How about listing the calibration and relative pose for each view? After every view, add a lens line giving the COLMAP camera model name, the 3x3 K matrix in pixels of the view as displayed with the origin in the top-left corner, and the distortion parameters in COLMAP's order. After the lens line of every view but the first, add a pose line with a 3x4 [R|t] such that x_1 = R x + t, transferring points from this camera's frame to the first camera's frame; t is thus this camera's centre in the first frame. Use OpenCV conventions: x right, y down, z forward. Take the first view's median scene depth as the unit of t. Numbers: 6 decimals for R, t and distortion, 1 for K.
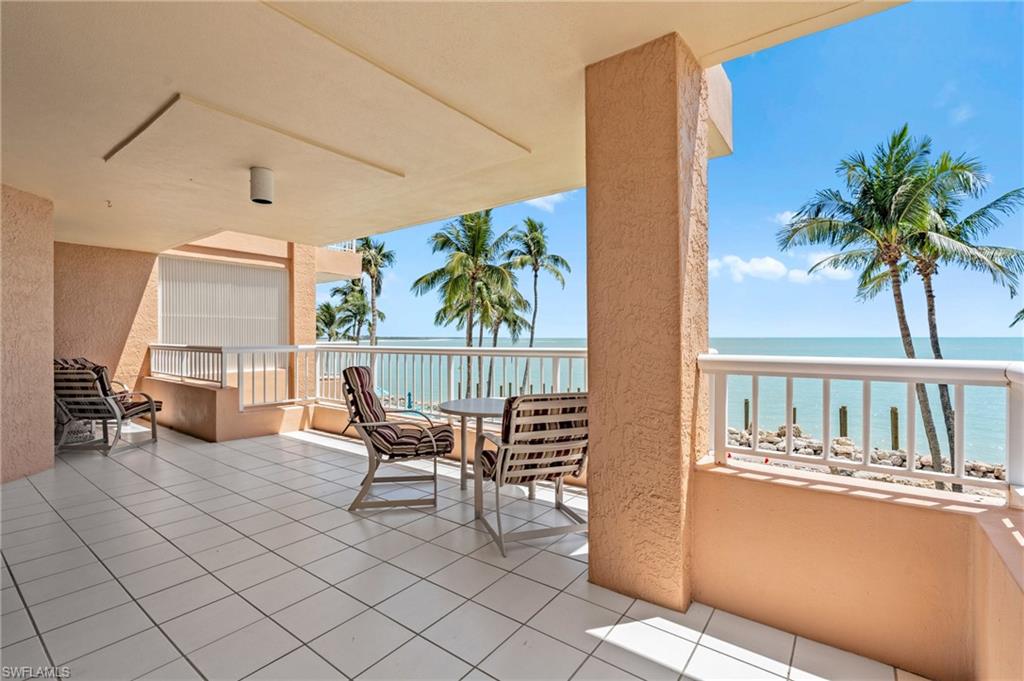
lens RADIAL K [[468.7, 0, 519.5], [0, 468.7, 336.2], [0, 0, 1]] dist [0.001509, 0.001723]
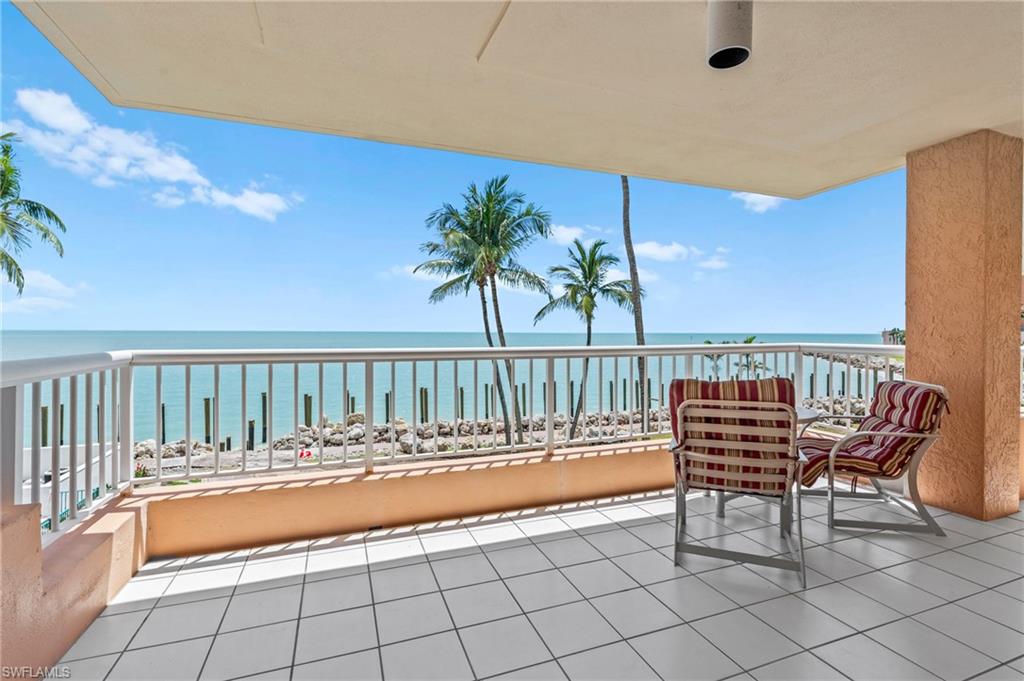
lens RADIAL K [[468.7, 0, 510.6], [0, 468.7, 337.3], [0, 0, 1]] dist [0.001509, 0.001723]
pose [[0.545959, -0.012749, 0.837715, -0.525001], [0.003324, 0.999909, 0.013051, -0.000622], [-0.837805, -0.004341, 0.545952, 0.449979]]
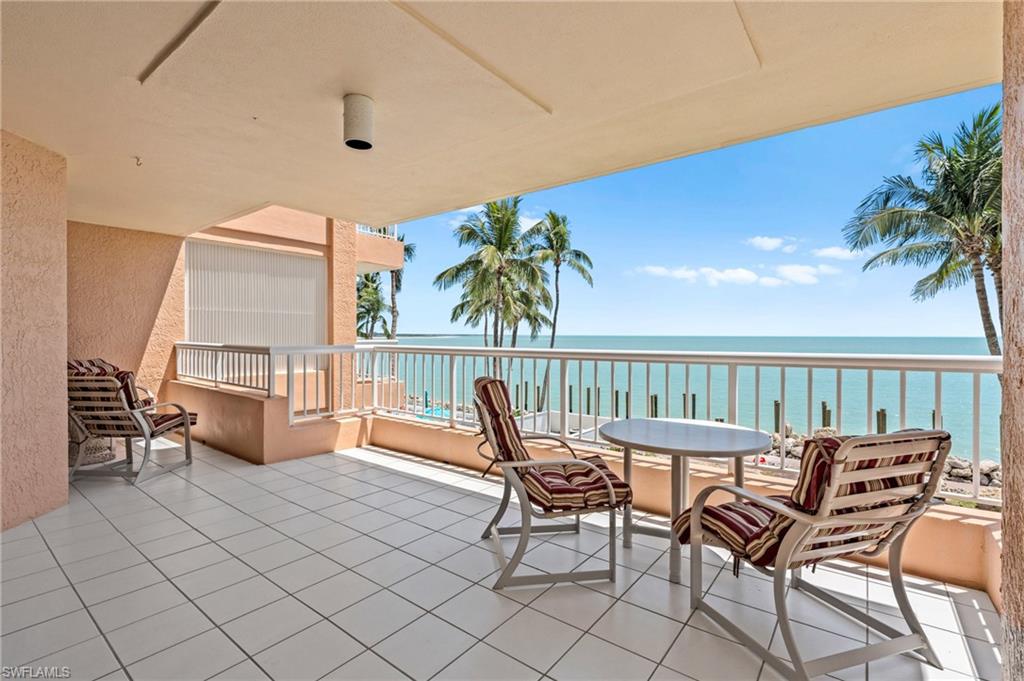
lens RADIAL K [[468.7, 0, 517.3], [0, 468.7, 337.0], [0, 0, 1]] dist [0.001509, 0.001723]
pose [[0.999921, 0.004356, -0.011784, -0.168692], [-0.004272, 0.999965, 0.007167, -0.001930], [0.011815, -0.007116, 0.999905, 0.164713]]
